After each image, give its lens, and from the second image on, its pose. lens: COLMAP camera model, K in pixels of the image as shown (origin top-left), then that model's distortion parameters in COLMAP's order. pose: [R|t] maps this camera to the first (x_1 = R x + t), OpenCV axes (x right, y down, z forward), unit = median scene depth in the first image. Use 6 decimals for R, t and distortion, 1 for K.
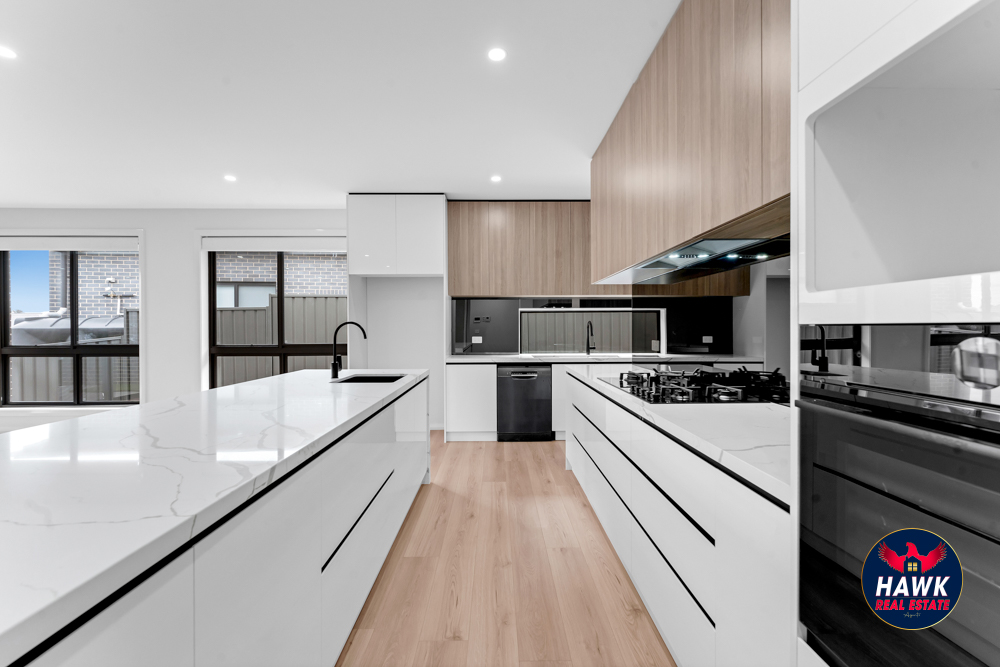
lens RADIAL K [[521.5, 0, 508.1], [0, 521.5, 337.4], [0, 0, 1]] dist [0.006917, 0.001182]
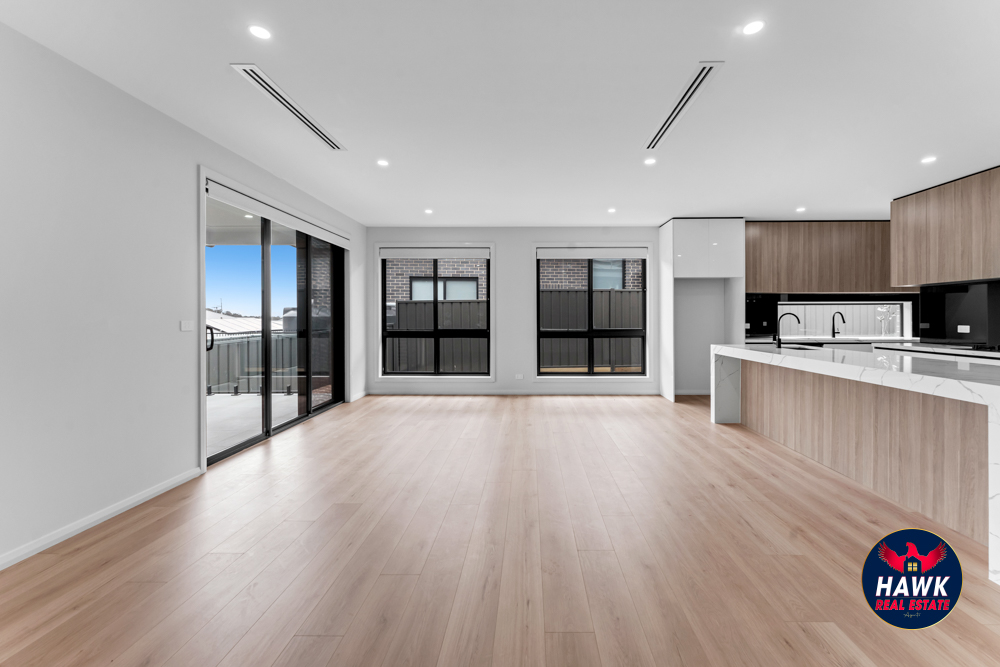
lens RADIAL K [[397.8, 0, 534.6], [0, 397.8, 316.5], [0, 0, 1]] dist [-0.000815, 0.000004]
pose [[0.999991, 0.002354, -0.003639, -0.597518], [-0.002423, 0.999816, -0.019026, 0.001080], [0.003594, 0.019034, 0.999812, -0.006570]]
